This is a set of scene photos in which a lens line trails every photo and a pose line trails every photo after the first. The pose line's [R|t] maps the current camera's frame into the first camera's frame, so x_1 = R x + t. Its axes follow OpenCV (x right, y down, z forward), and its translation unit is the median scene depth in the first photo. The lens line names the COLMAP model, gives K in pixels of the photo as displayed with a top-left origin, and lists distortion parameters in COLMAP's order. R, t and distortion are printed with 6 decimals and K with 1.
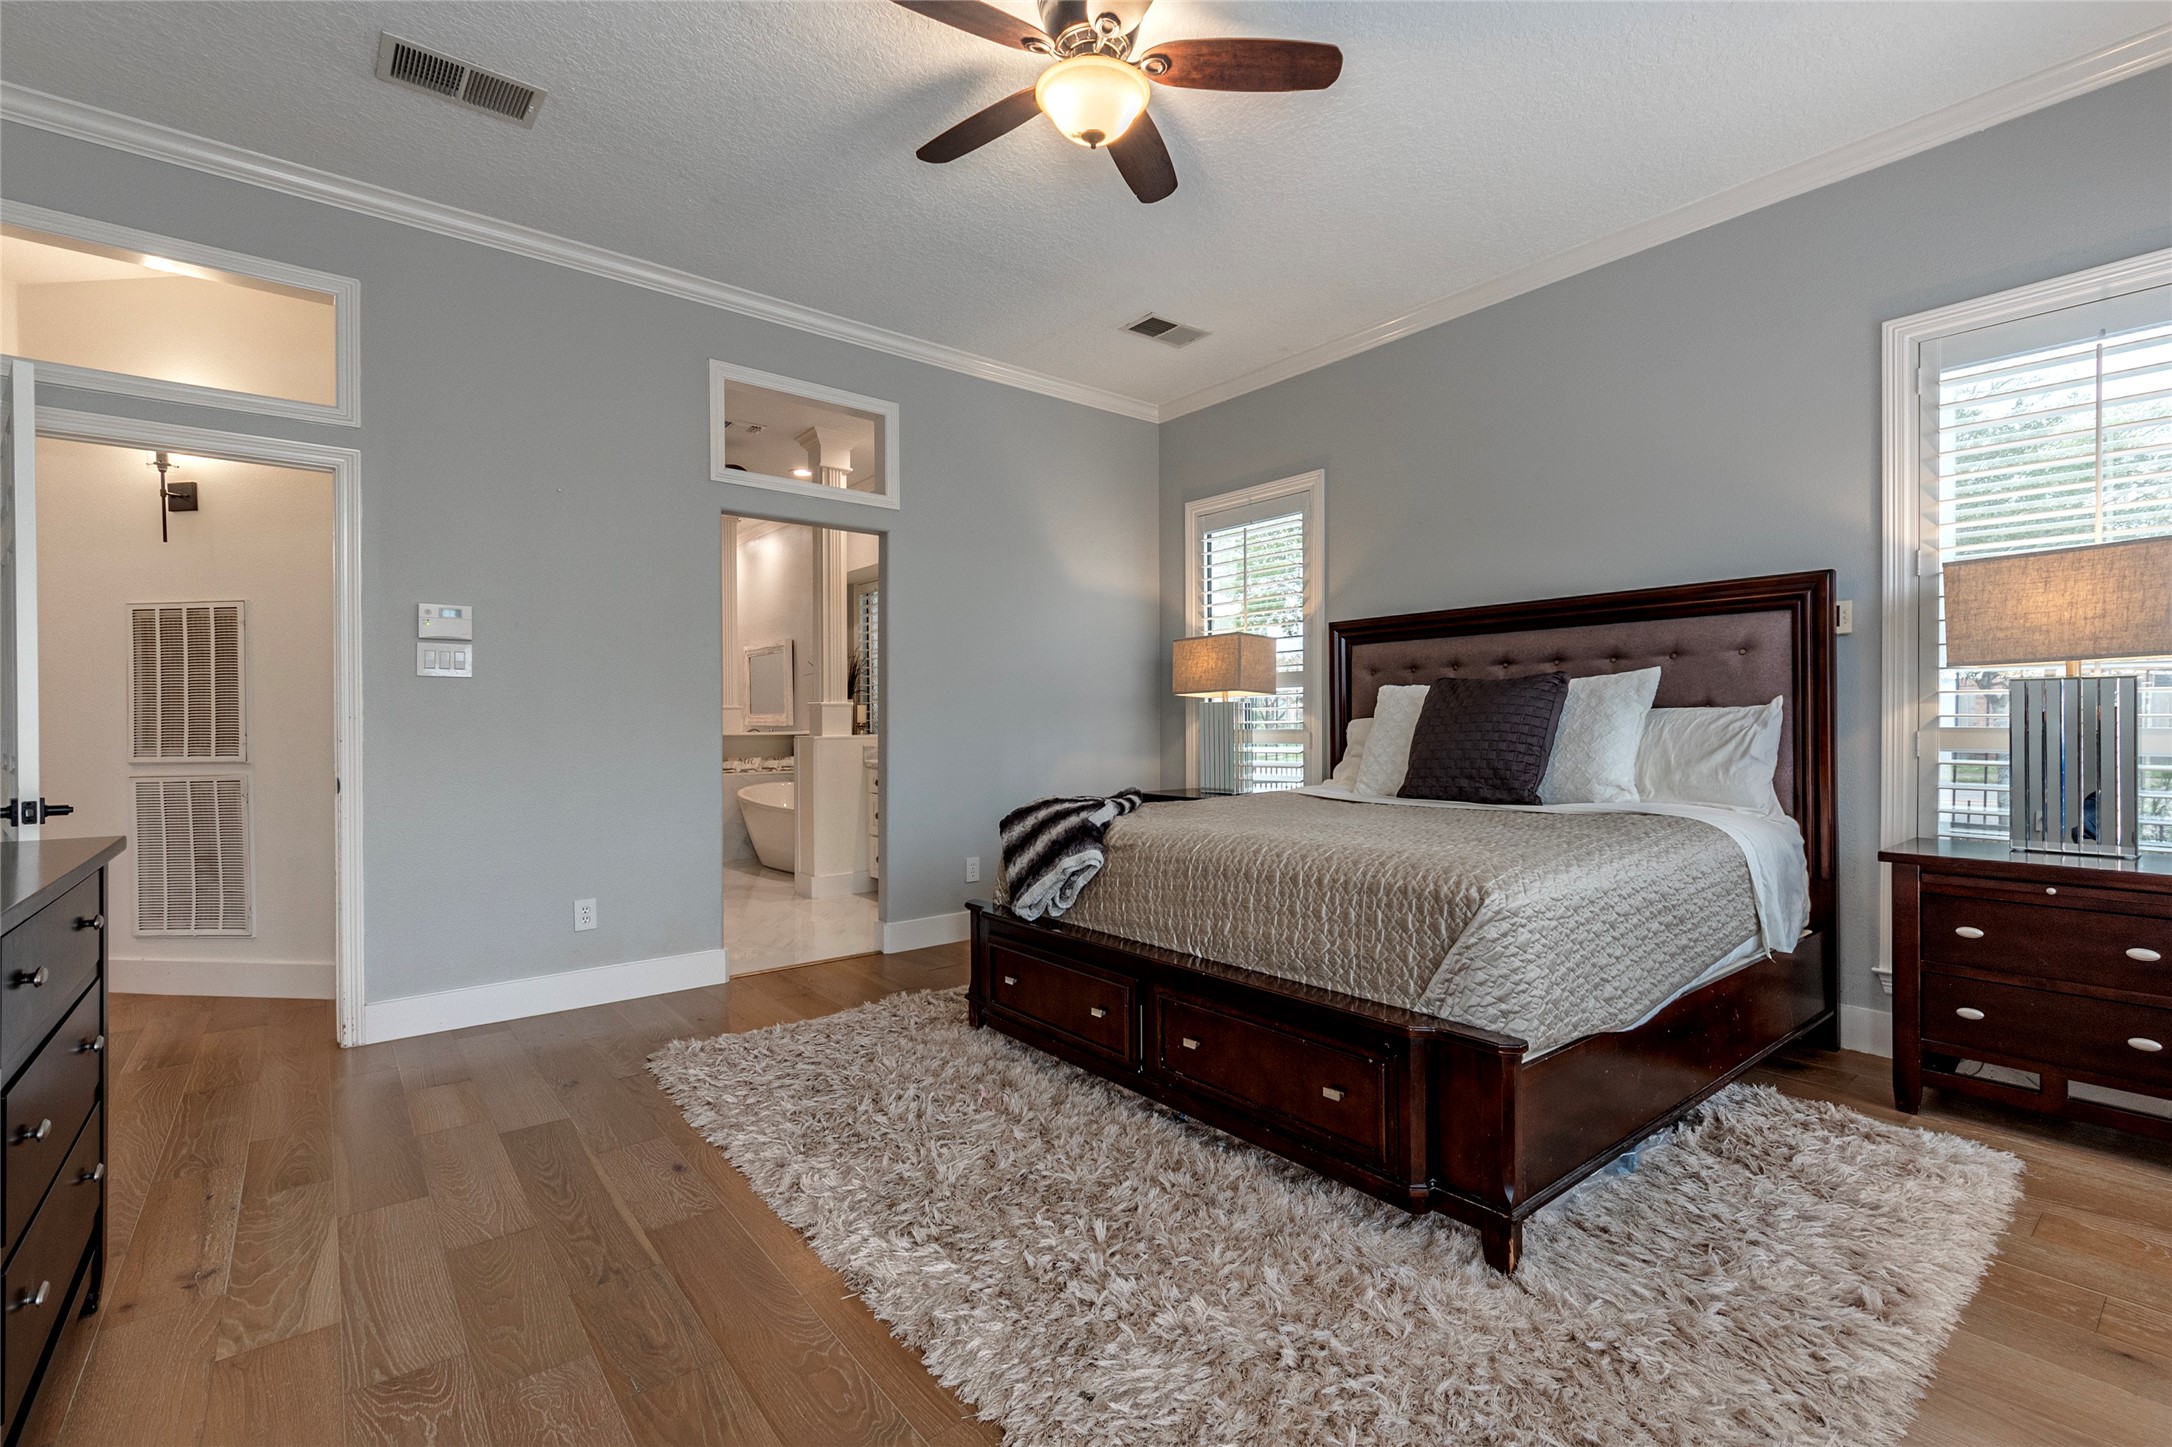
lens RADIAL K [[970.4, 0, 1066.2], [0, 970.4, 717.8], [0, 0, 1]] dist [-0.001730, -0.003796]
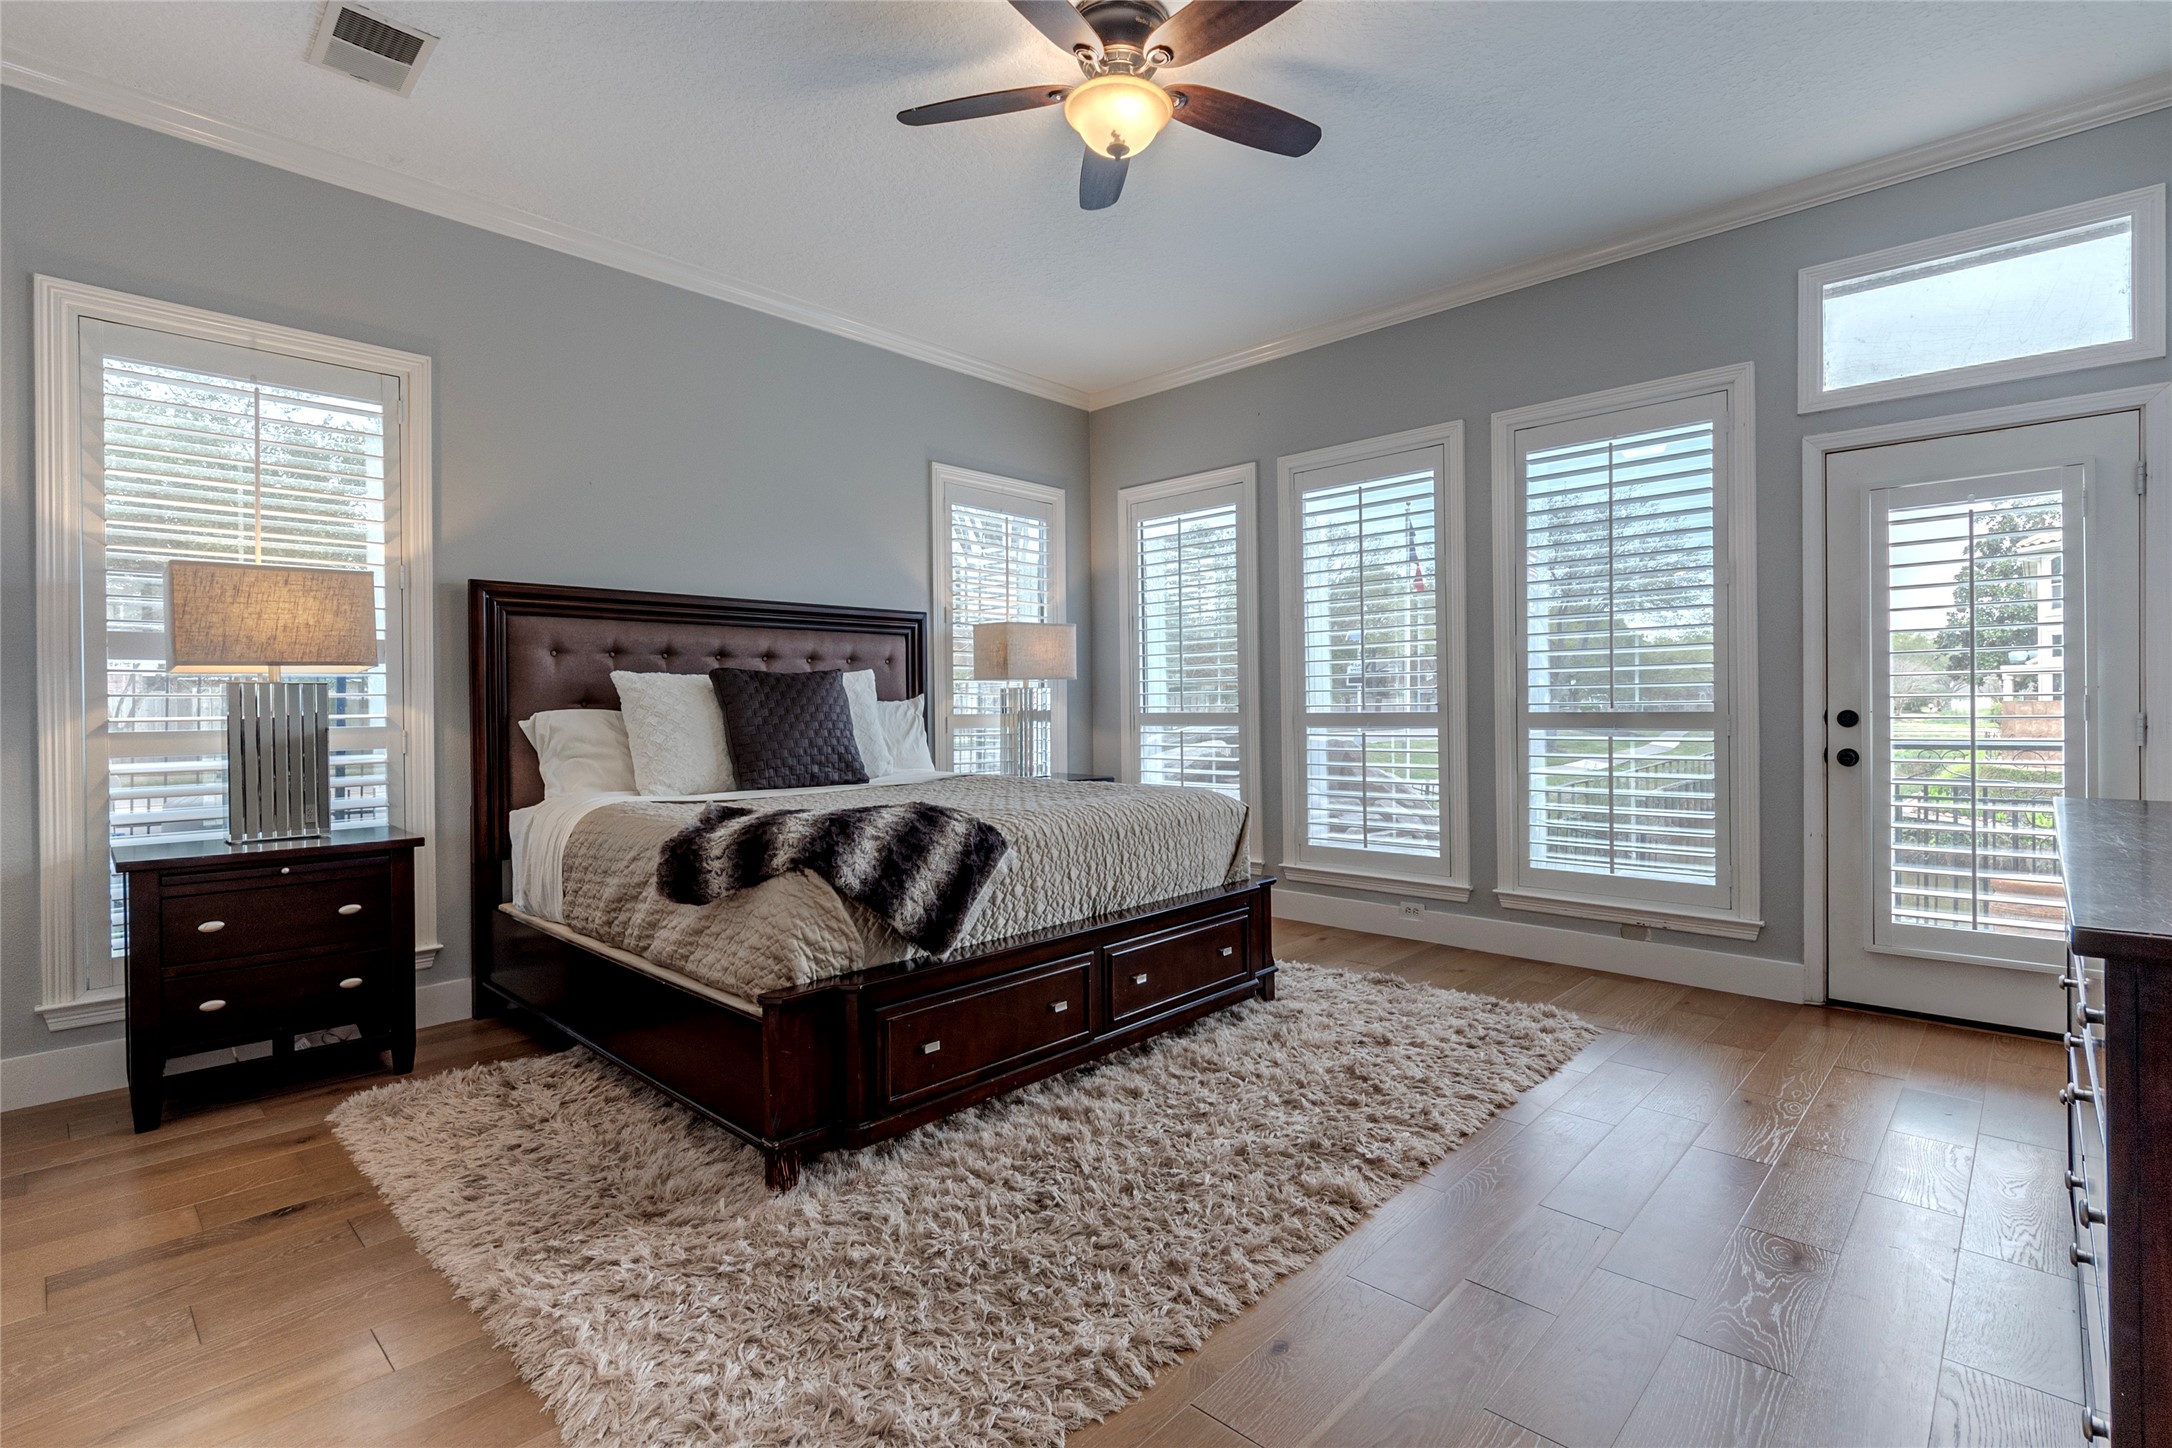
lens RADIAL K [[970.4, 0, 1062.5], [0, 970.4, 720.9], [0, 0, 1]] dist [-0.001730, -0.003796]
pose [[-0.165822, -0.004970, 0.986143, -0.508585], [0.007714, 0.999950, 0.006337, 0.007214], [-0.986126, 0.008658, -0.165775, 0.644034]]
